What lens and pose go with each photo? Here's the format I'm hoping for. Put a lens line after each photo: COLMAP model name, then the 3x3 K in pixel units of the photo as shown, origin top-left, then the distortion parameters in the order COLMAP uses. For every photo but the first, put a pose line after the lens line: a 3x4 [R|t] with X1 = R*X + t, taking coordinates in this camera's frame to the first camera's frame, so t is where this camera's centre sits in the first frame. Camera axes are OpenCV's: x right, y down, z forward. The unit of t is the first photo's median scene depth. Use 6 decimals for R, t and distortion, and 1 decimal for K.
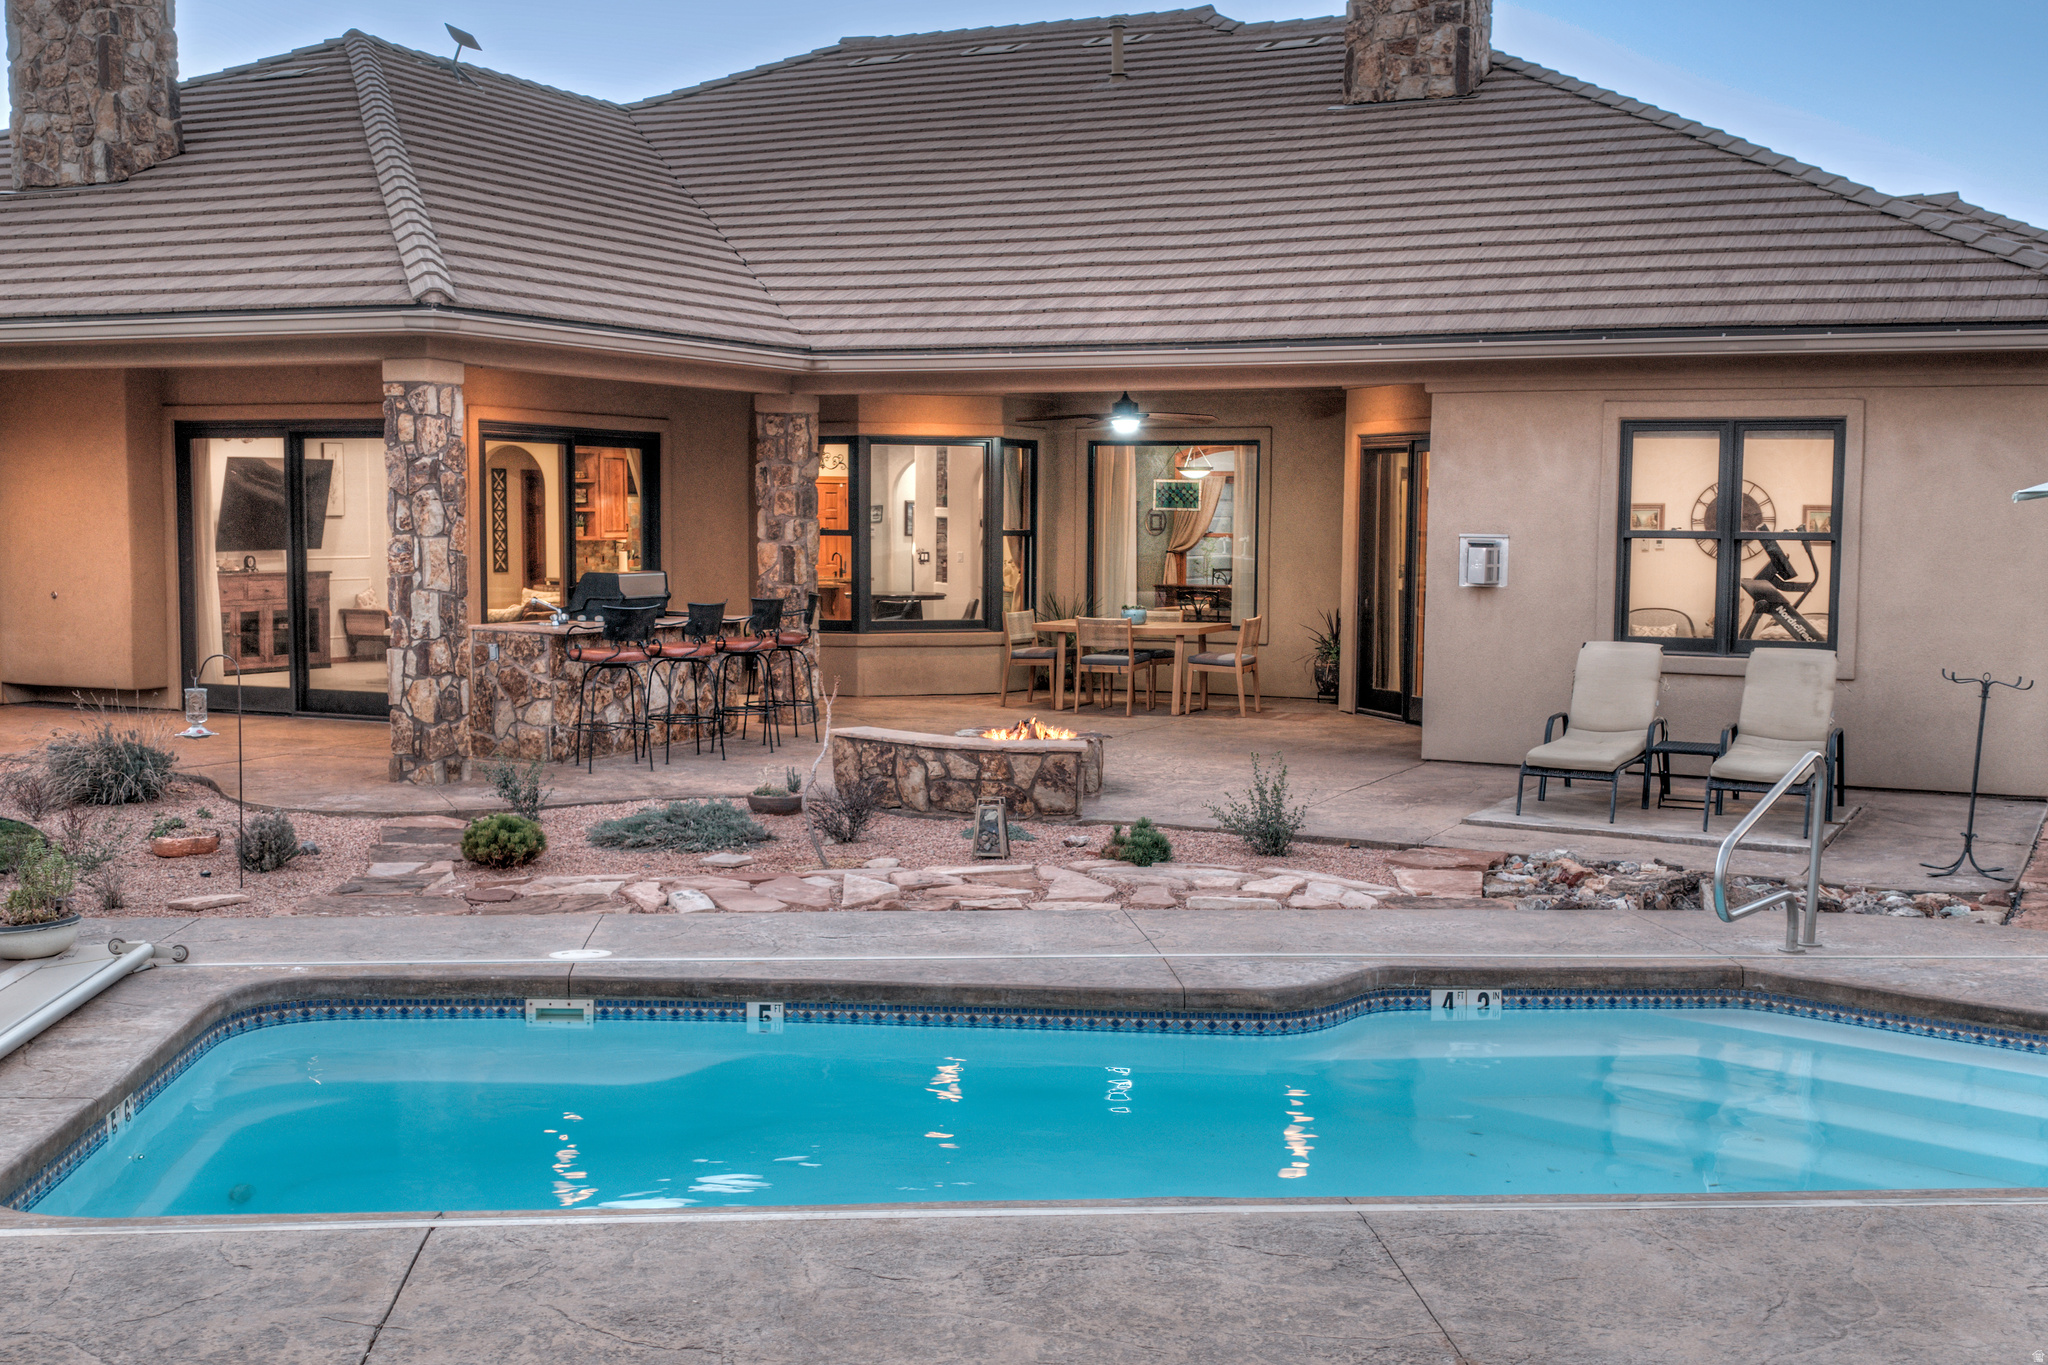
lens RADIAL K [[2272.5, 0, 1026.3], [0, 2272.5, 703.2], [0, 0, 1]] dist [0.085673, -0.255416]
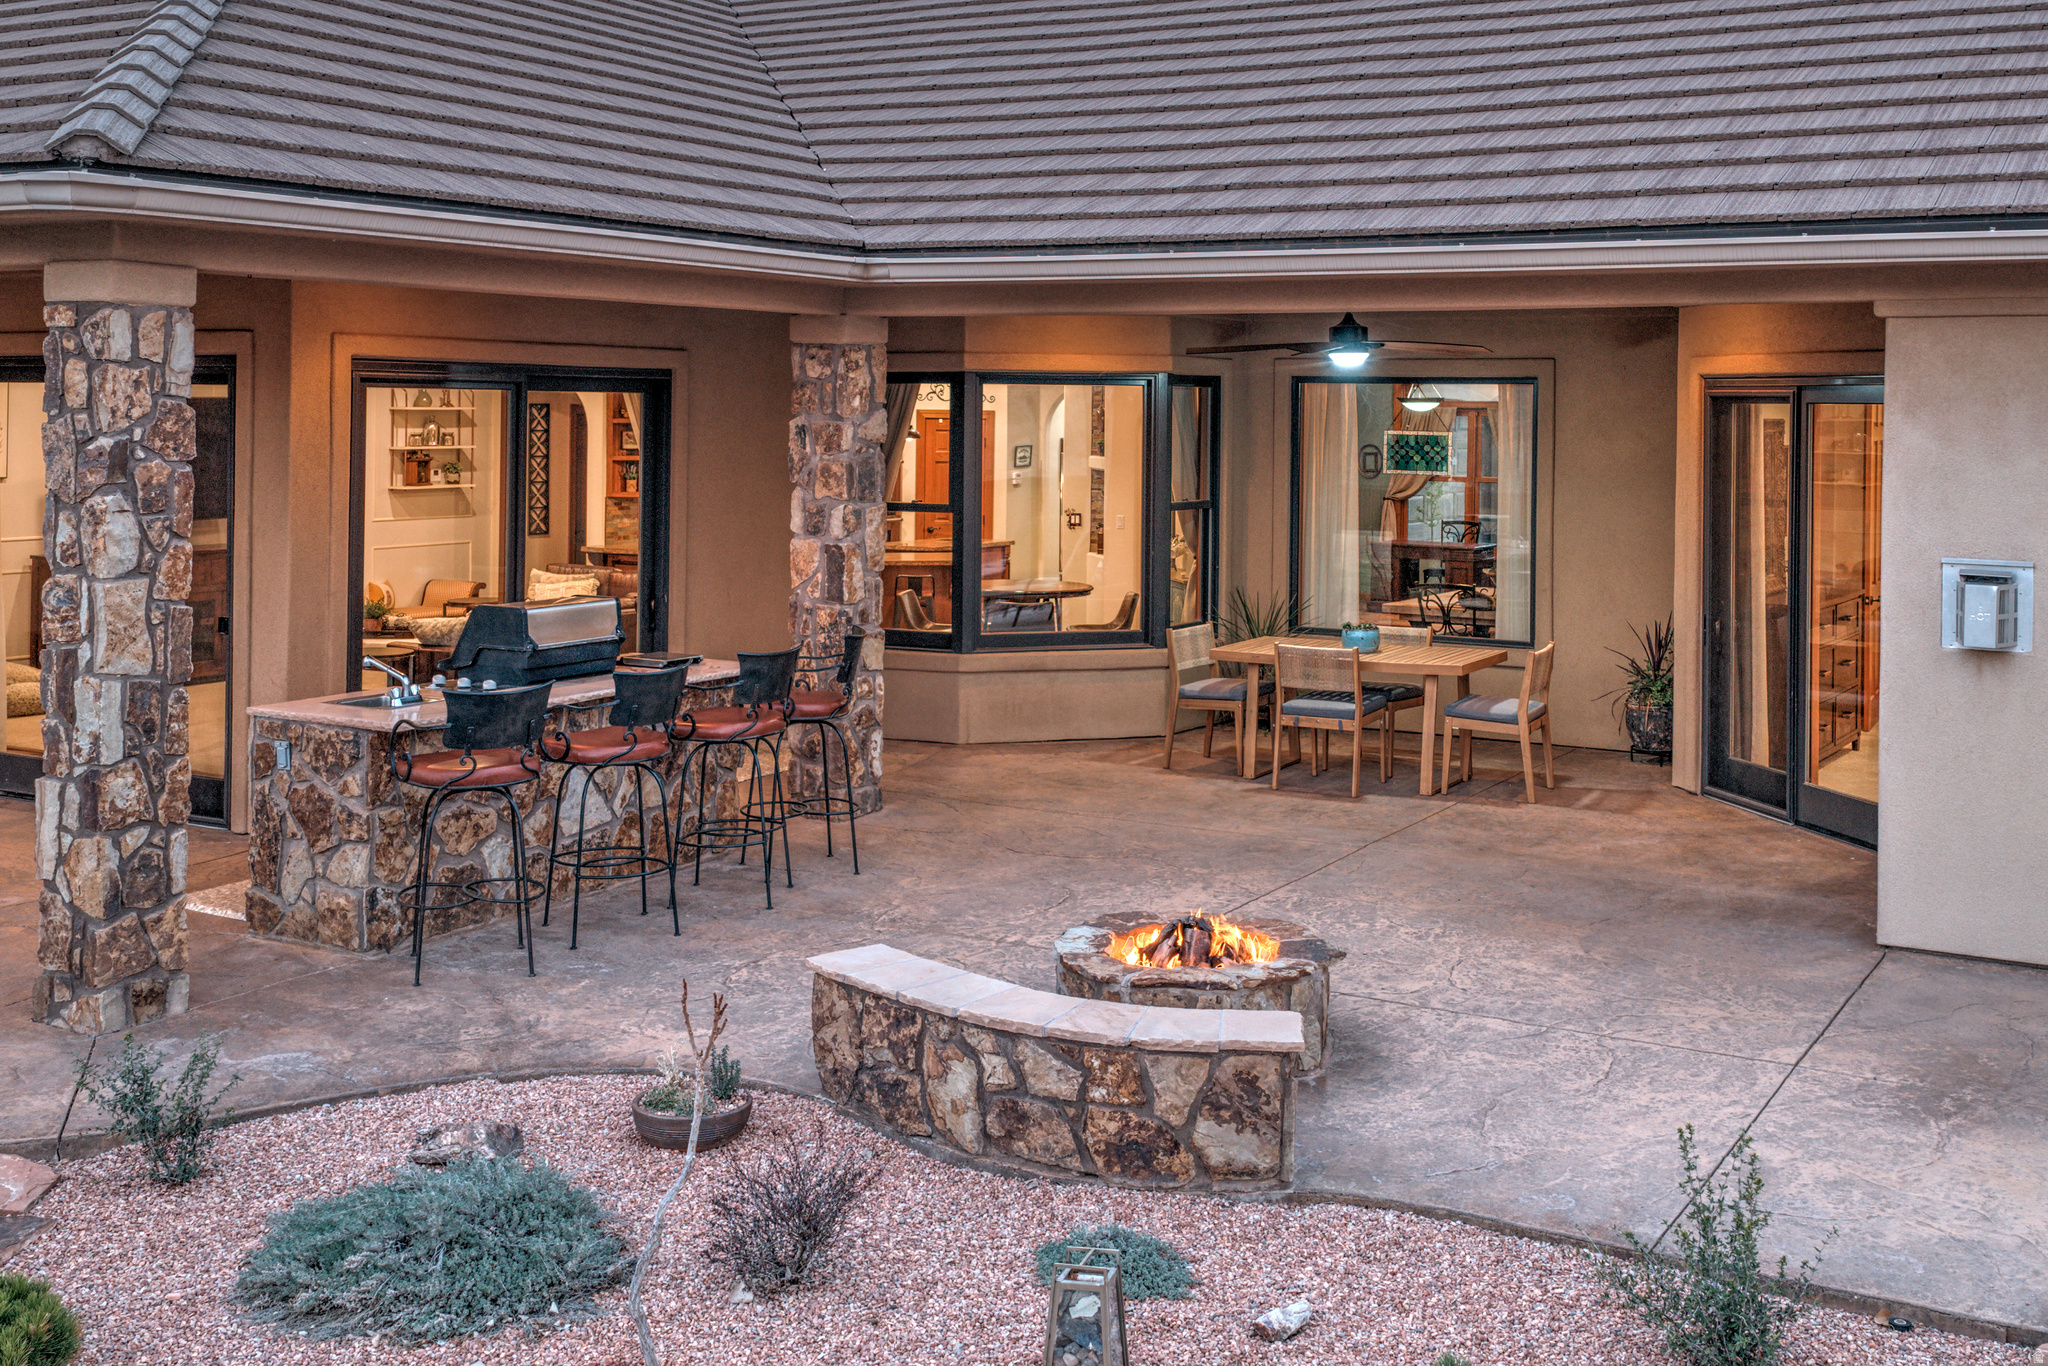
lens RADIAL K [[2133.3, 0, 1070.2], [0, 2133.3, 419.3], [0, 0, 1]] dist [0.083437, -0.251925]
pose [[0.997446, 0.004016, -0.071310, 0.007459], [-0.009678, 0.996809, -0.079229, -0.063699], [0.070764, 0.079717, 0.994303, 0.435265]]
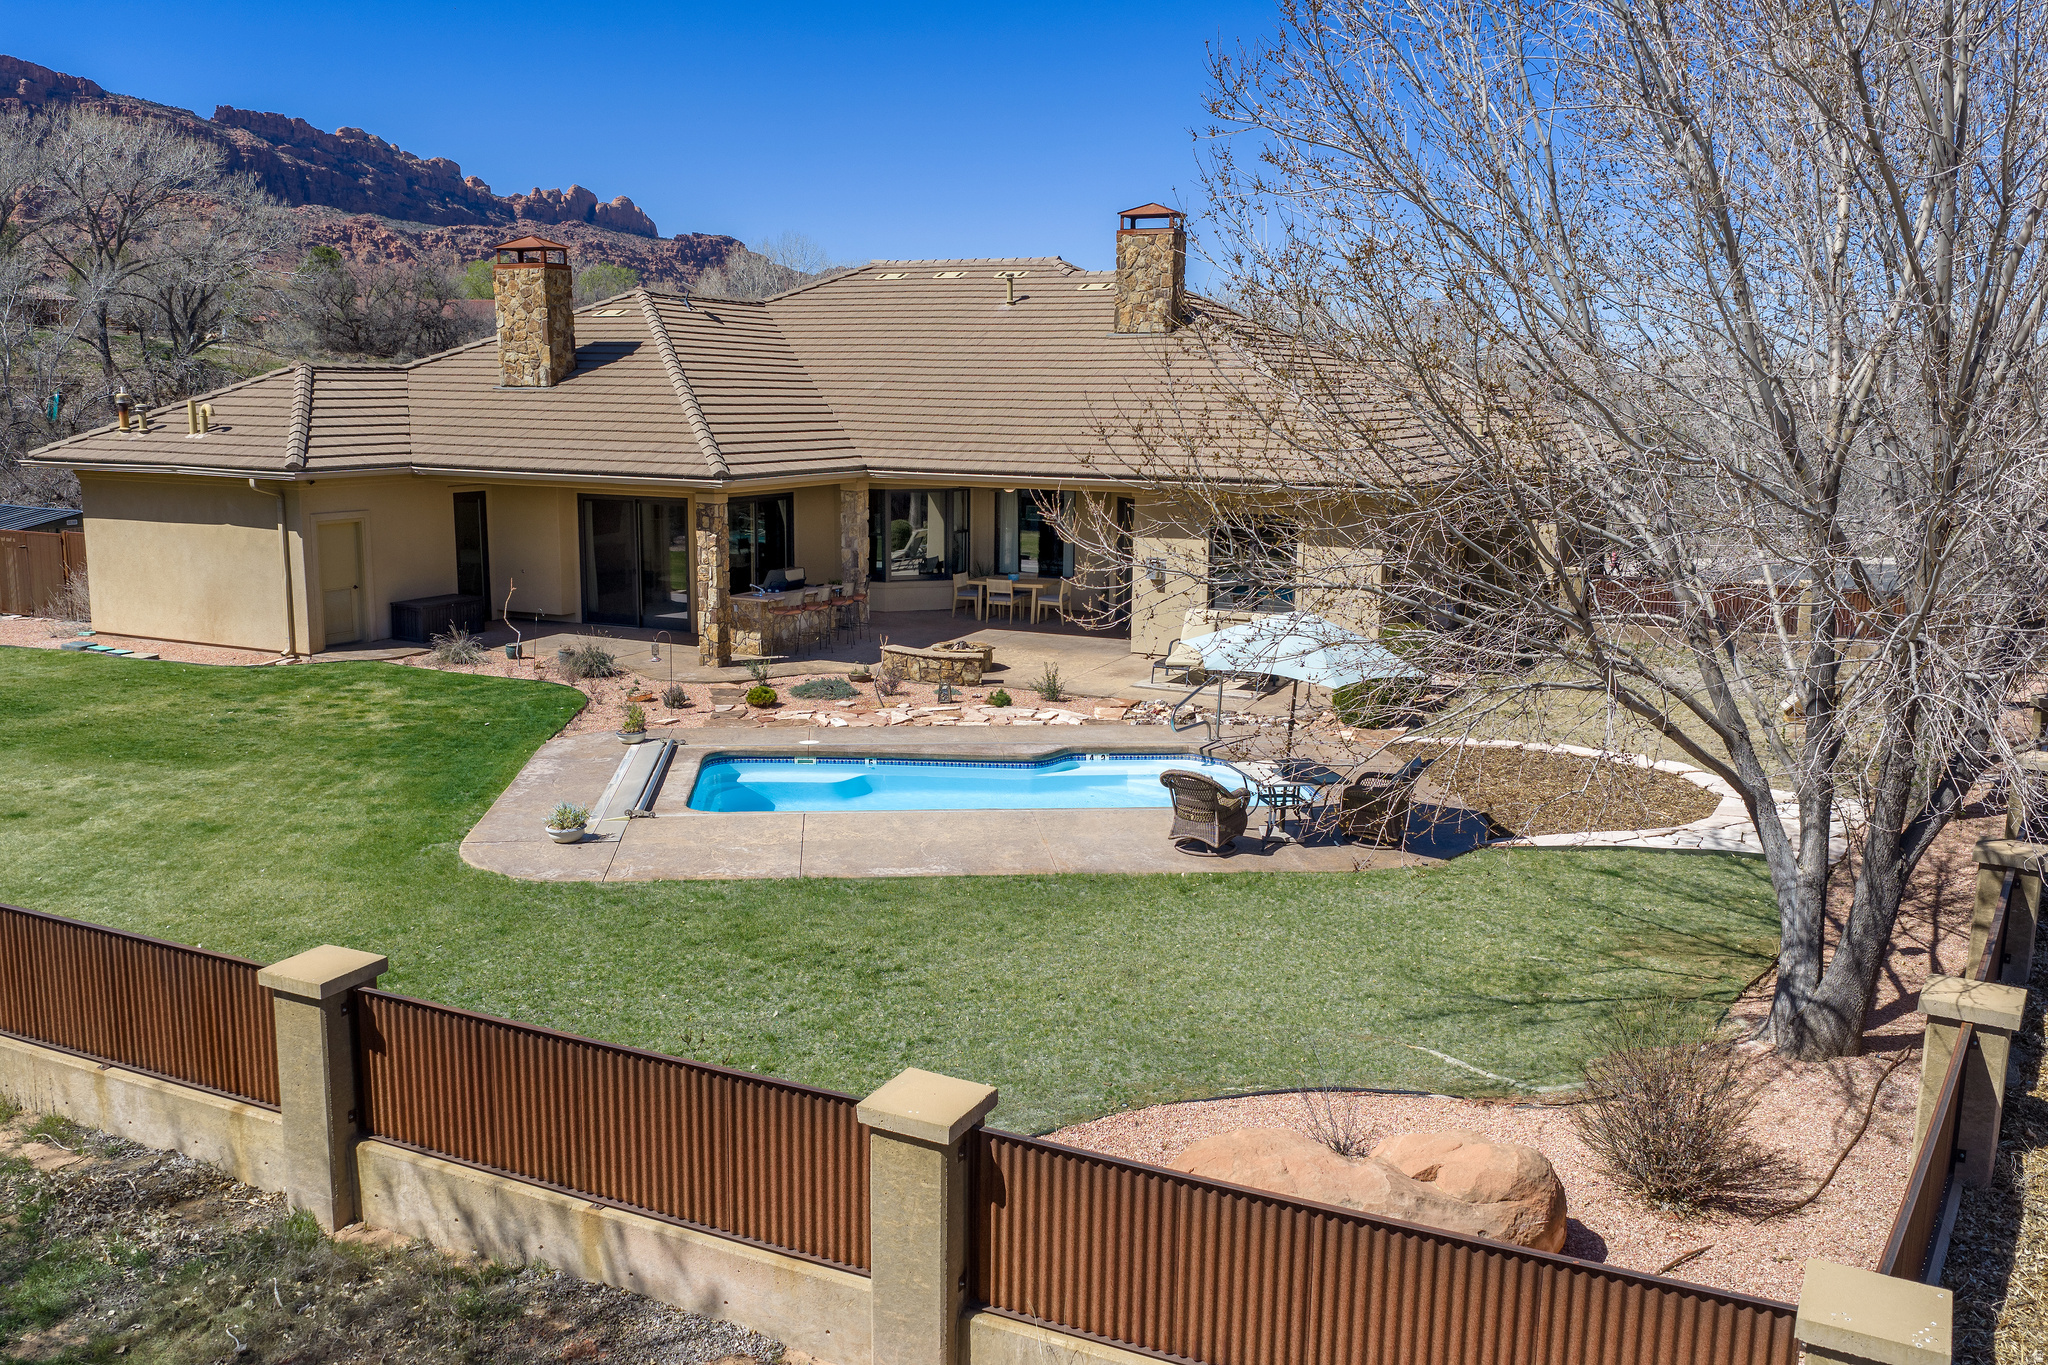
lens RADIAL K [[1602.8, 0, 1024.0], [0, 1602.8, 682.5], [0, 0, 1]] dist [-0.002541, -0.010796]
pose [[0.999661, 0.000448, 0.026026, 0.021722], [-0.002828, 0.995800, 0.091514, -0.096364], [-0.025875, -0.091557, 0.995464, -0.656162]]
